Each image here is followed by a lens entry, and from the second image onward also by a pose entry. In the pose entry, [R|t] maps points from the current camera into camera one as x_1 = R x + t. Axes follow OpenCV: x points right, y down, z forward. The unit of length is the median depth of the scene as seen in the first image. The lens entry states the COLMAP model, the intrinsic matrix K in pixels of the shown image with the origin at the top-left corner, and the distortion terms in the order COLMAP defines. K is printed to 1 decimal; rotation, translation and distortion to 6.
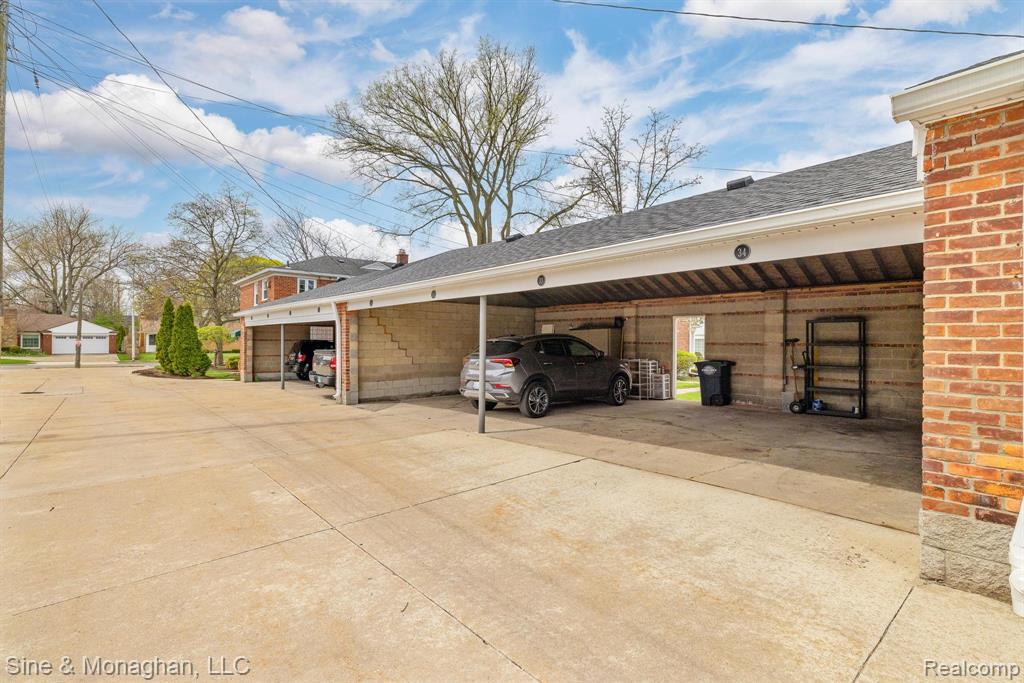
lens RADIAL K [[487.8, 0, 512.7], [0, 487.8, 341.3], [0, 0, 1]] dist [-0.001047, -0.000550]
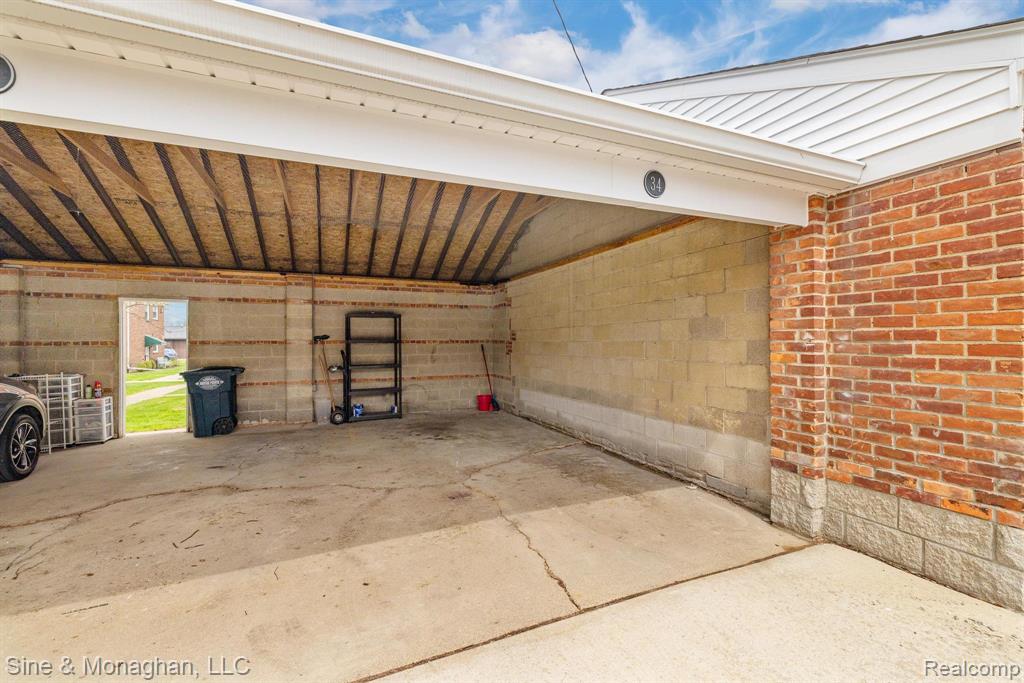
lens RADIAL K [[440.8, 0, 513.2], [0, 440.8, 339.9], [0, 0, 1]] dist [0.001747, 0.000078]
pose [[0.296295, -0.009667, 0.955048, -0.049829], [0.005848, 0.999948, 0.008307, -0.001738], [-0.955079, 0.003124, 0.296336, 0.460227]]
